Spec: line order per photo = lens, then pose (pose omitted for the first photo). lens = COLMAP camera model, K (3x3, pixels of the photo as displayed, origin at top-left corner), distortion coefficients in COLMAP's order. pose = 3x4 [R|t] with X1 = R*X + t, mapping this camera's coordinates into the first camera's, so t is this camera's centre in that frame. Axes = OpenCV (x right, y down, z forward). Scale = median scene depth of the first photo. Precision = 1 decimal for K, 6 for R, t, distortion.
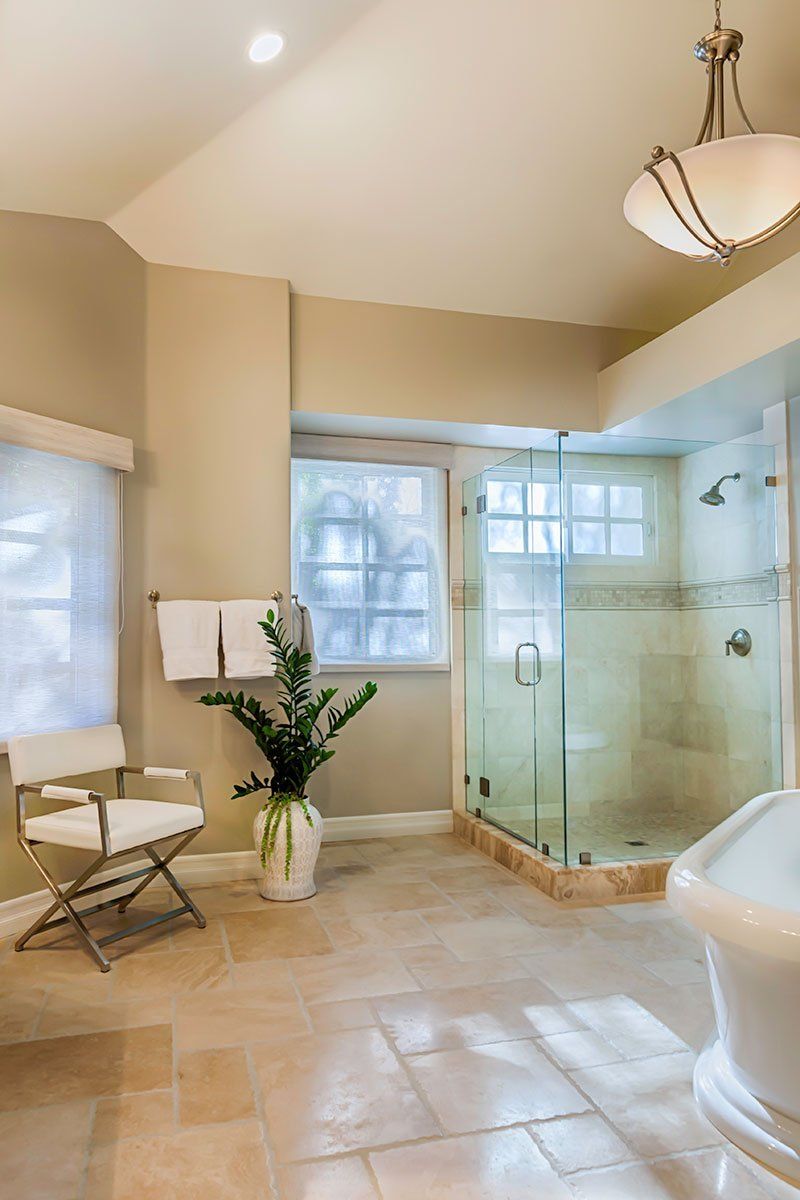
lens RADIAL K [[847.4, 0, 421.6], [0, 847.4, 605.3], [0, 0, 1]] dist [0.039869, -0.022421]
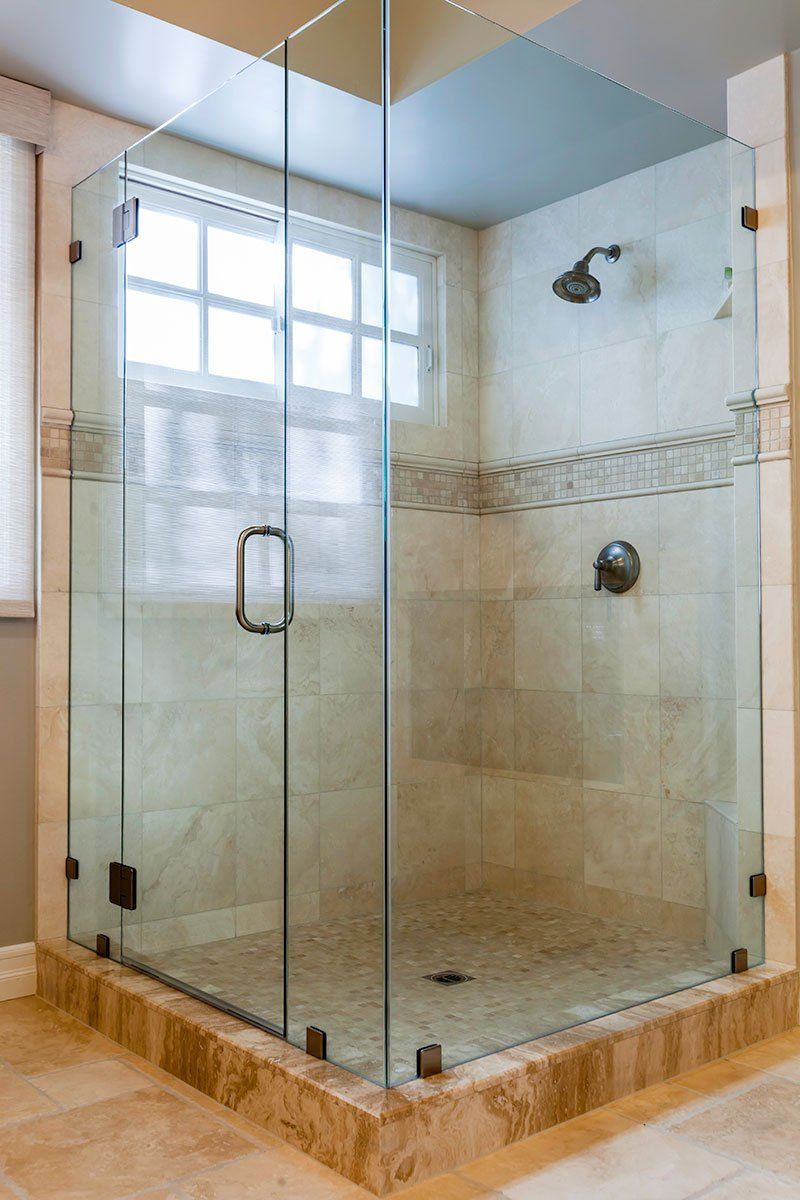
lens RADIAL K [[1163.3, 0, 406.9], [0, 1163.3, 594.1], [0, 0, 1]] dist [-0.010952, 0.000000]
pose [[0.920173, 0.018468, 0.391075, -0.023951], [-0.020309, 0.999794, 0.000572, 0.062460], [-0.390984, -0.008468, 0.920359, 0.391937]]
